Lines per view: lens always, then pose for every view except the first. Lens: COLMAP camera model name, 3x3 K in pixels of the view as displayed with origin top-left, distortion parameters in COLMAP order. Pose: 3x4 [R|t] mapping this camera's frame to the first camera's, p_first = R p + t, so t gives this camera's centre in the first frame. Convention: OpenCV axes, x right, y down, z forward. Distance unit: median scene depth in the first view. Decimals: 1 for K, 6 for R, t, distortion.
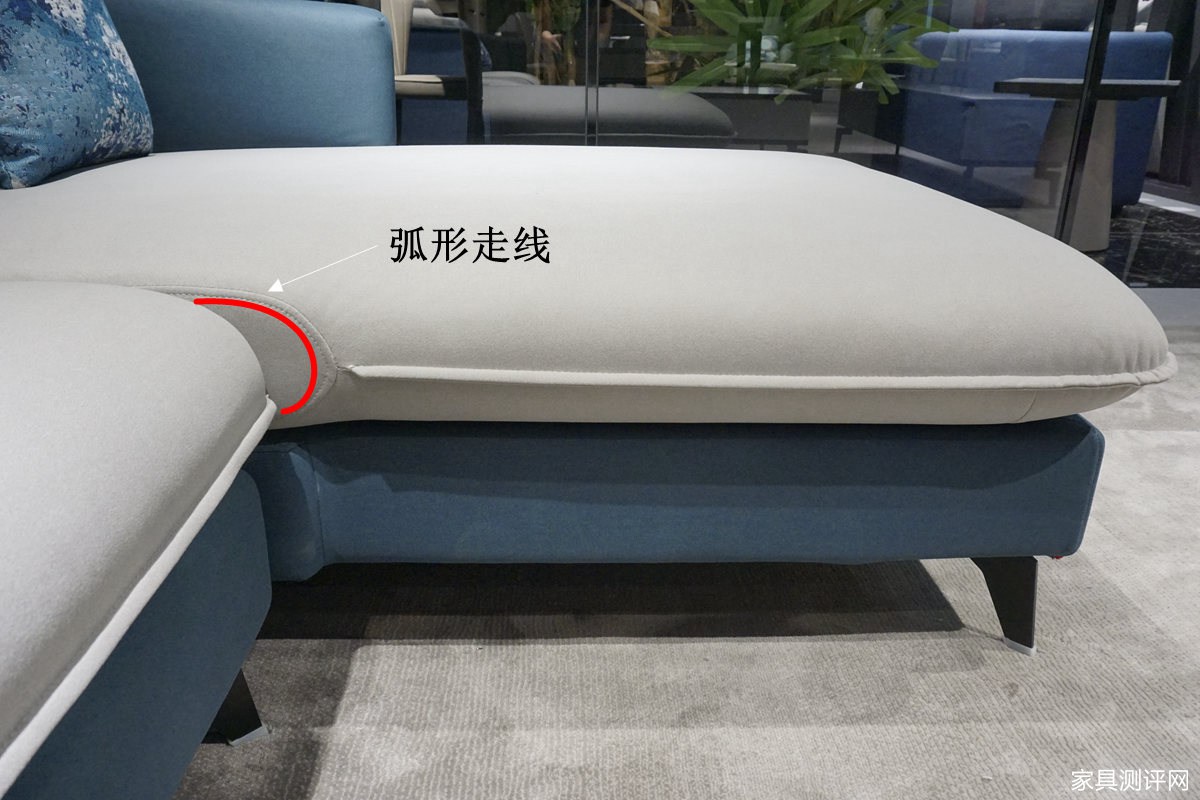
lens RADIAL K [[926.4, 0, 600.0], [0, 926.4, 400.0], [0, 0, 1]] dist [-0.002921, -0.001020]
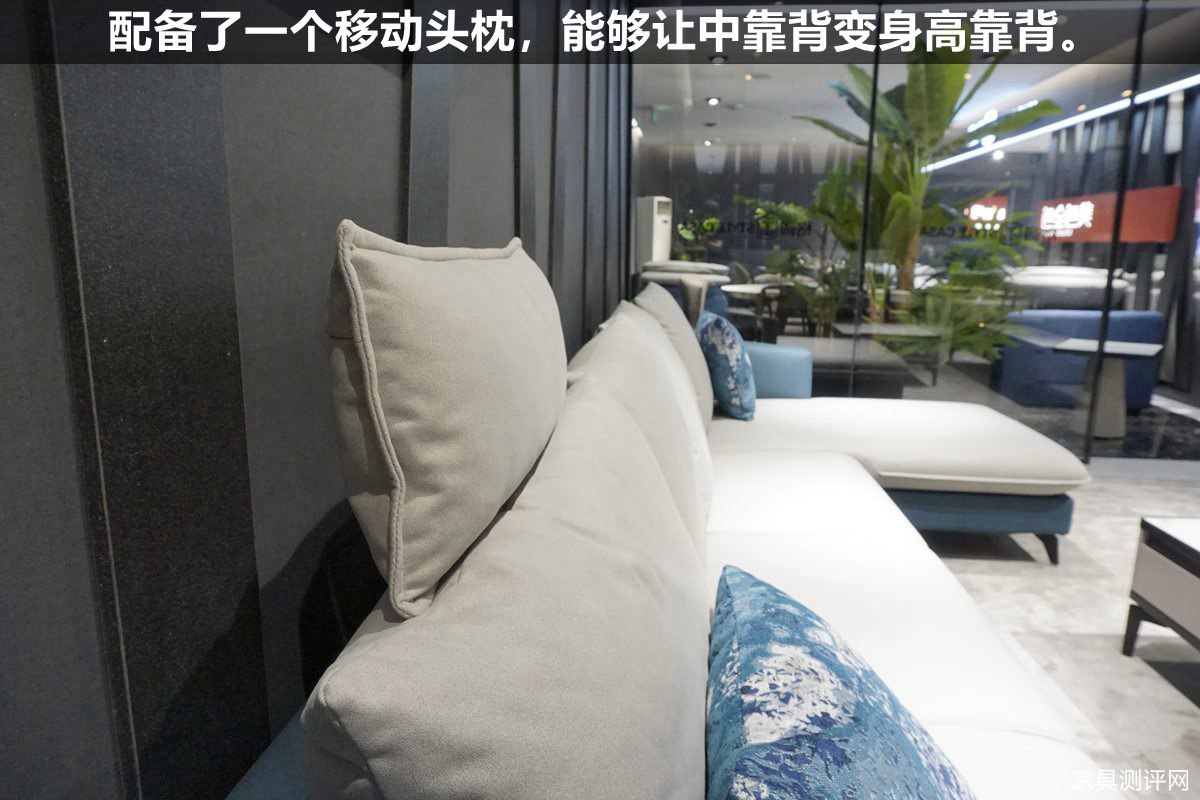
lens RADIAL K [[803.7, 0, 600.0], [0, 803.7, 400.0], [0, 0, 1]] dist [-0.020273, 0.001421]
pose [[0.988677, 0.022747, -0.148323, -0.771107], [-0.046746, 0.985946, -0.160393, 0.220859], [0.142590, 0.165511, 0.975845, -2.187018]]
